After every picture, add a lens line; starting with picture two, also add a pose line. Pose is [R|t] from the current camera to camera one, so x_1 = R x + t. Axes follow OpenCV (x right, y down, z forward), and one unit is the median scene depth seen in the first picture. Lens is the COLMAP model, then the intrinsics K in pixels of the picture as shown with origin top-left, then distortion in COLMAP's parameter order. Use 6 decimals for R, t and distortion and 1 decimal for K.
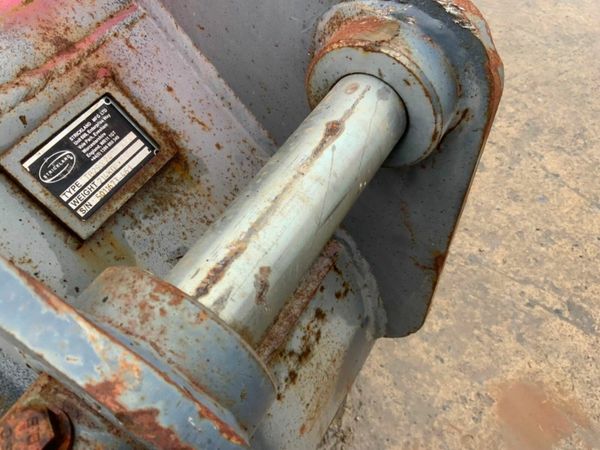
lens RADIAL K [[497.8, 0, 300.0], [0, 497.8, 225.0], [0, 0, 1]] dist [0.066950, -0.126798]
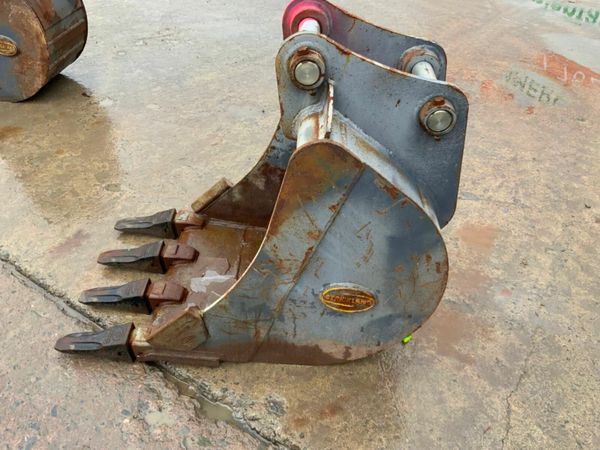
lens RADIAL K [[497.8, 0, 300.0], [0, 497.8, 225.0], [0, 0, 1]] dist [0.066950, -0.126798]
pose [[0.869803, -0.359410, 0.338033, -2.094964], [0.430524, 0.887528, -0.164140, 0.923396], [-0.241021, 0.288301, 0.926710, -1.797645]]
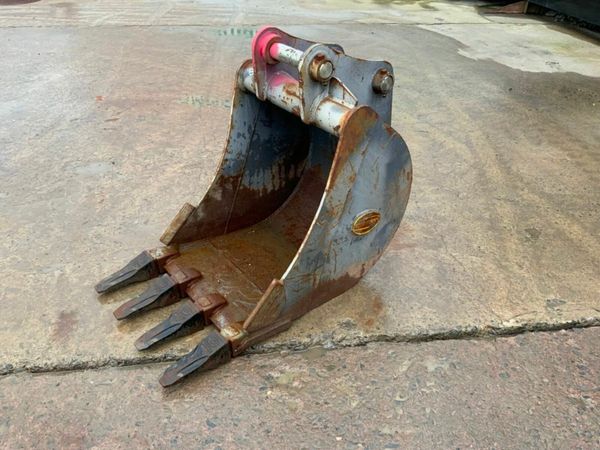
lens RADIAL K [[493.0, 0, 298.1], [0, 493.0, 226.0], [0, 0, 1]] dist [0.101053, -0.191795]
pose [[0.342317, -0.589583, 0.731581, -4.580261], [0.780050, 0.612377, 0.128520, -0.147119], [-0.523776, 0.526675, 0.669531, -1.440297]]
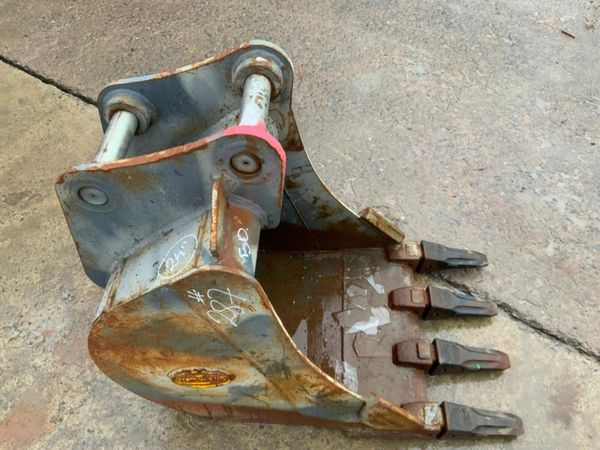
lens RADIAL K [[497.8, 0, 300.0], [0, 497.8, 225.0], [0, 0, 1]] dist [0.066950, -0.126798]
pose [[-0.875463, 0.327756, -0.355163, 0.213235], [-0.432331, -0.202675, 0.878643, -2.878424], [0.215998, 0.922767, 0.319133, 0.440478]]
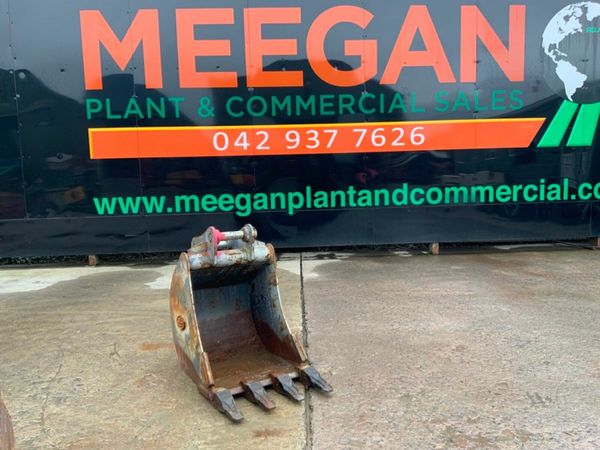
lens RADIAL K [[493.0, 0, 298.1], [0, 493.0, 226.0], [0, 0, 1]] dist [0.101053, -0.191795]
pose [[-0.887301, -0.109924, 0.447899, -5.316199], [0.351877, 0.466439, 0.811552, -6.884934], [-0.298127, 0.877697, -0.375192, 3.283869]]
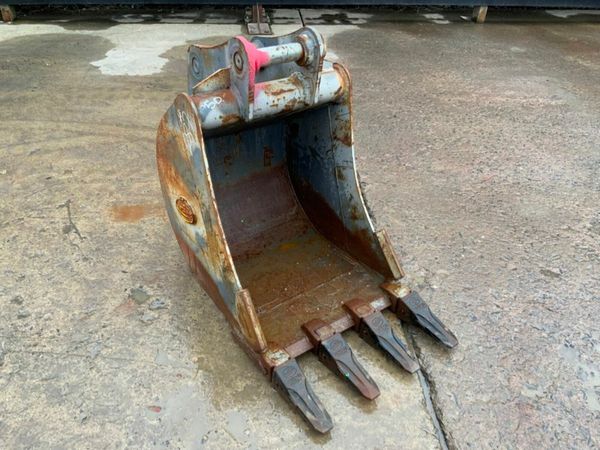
lens RADIAL K [[493.0, 0, 298.1], [0, 493.0, 226.0], [0, 0, 1]] dist [0.101053, -0.191795]
pose [[-0.914390, -0.318703, 0.249637, -2.243889], [0.261575, 0.005523, 0.965167, -4.354131], [-0.308980, 0.947839, 0.078314, 1.608331]]
